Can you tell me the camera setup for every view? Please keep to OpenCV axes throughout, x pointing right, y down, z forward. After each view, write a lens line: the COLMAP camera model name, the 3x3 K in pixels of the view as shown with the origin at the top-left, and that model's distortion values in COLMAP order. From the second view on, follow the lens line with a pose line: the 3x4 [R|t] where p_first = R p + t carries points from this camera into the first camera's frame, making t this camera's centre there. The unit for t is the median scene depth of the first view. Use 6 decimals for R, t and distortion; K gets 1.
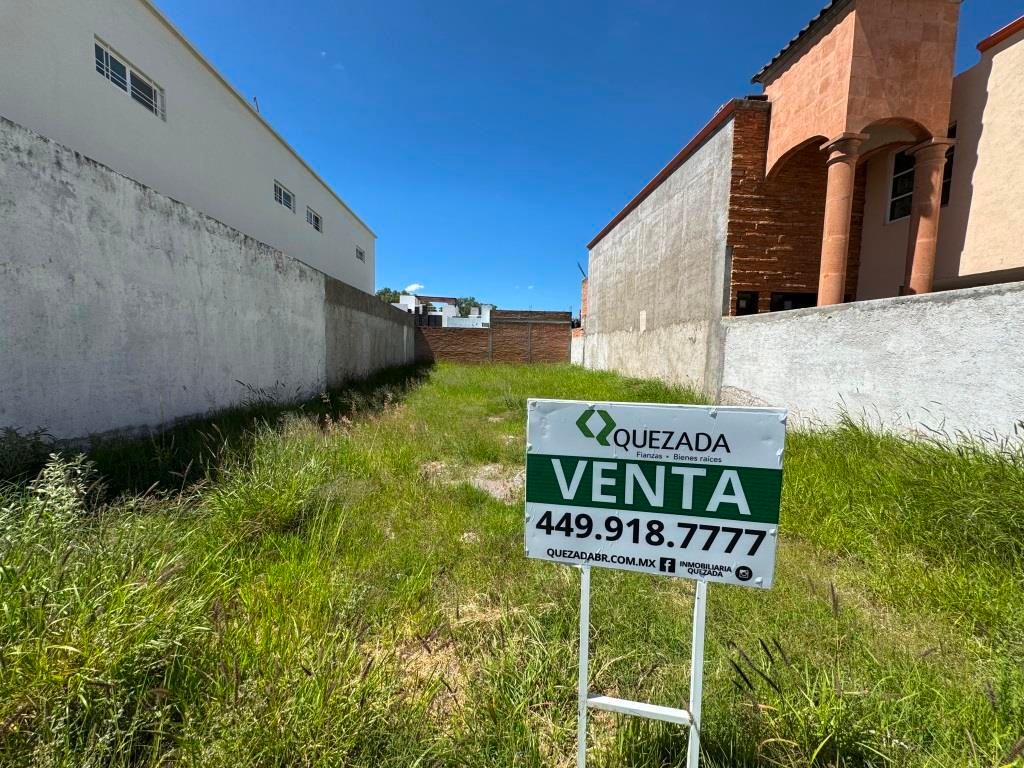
lens RADIAL K [[408.7, 0, 513.9], [0, 408.7, 382.2], [0, 0, 1]] dist [-0.000518, -0.000193]
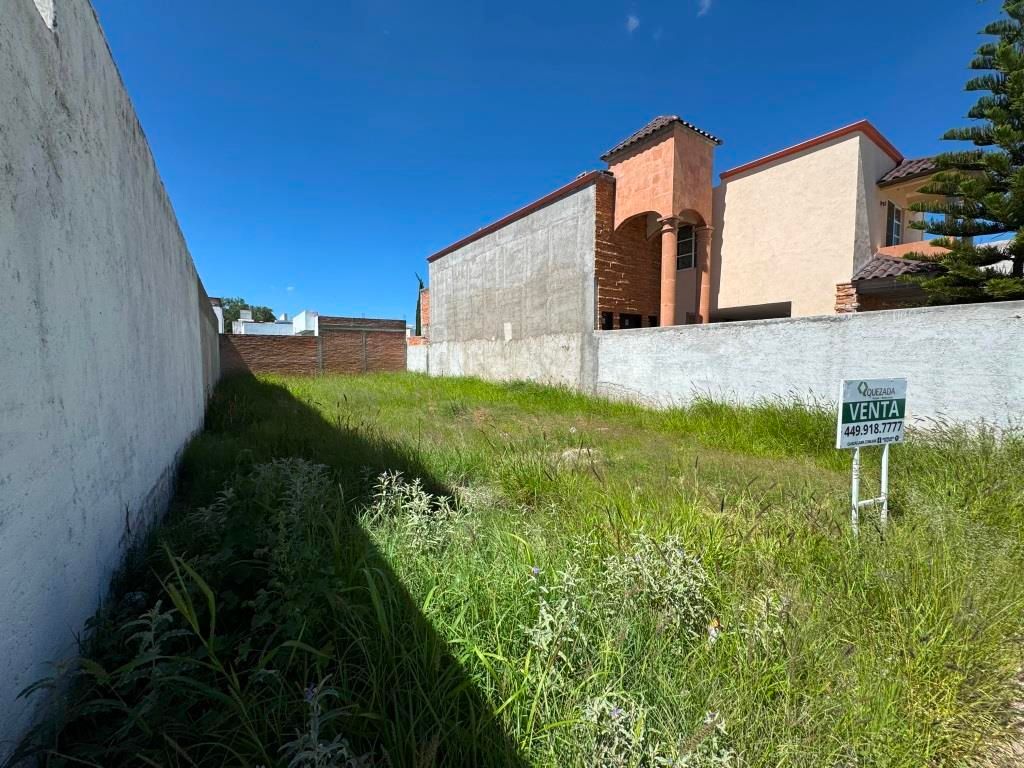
lens RADIAL K [[408.7, 0, 513.9], [0, 408.7, 382.2], [0, 0, 1]] dist [-0.000518, -0.000193]
pose [[0.859648, -0.054412, 0.507981, -0.410630], [0.062292, 0.998057, 0.001490, -0.009779], [-0.507075, 0.030362, 0.861367, -0.009990]]
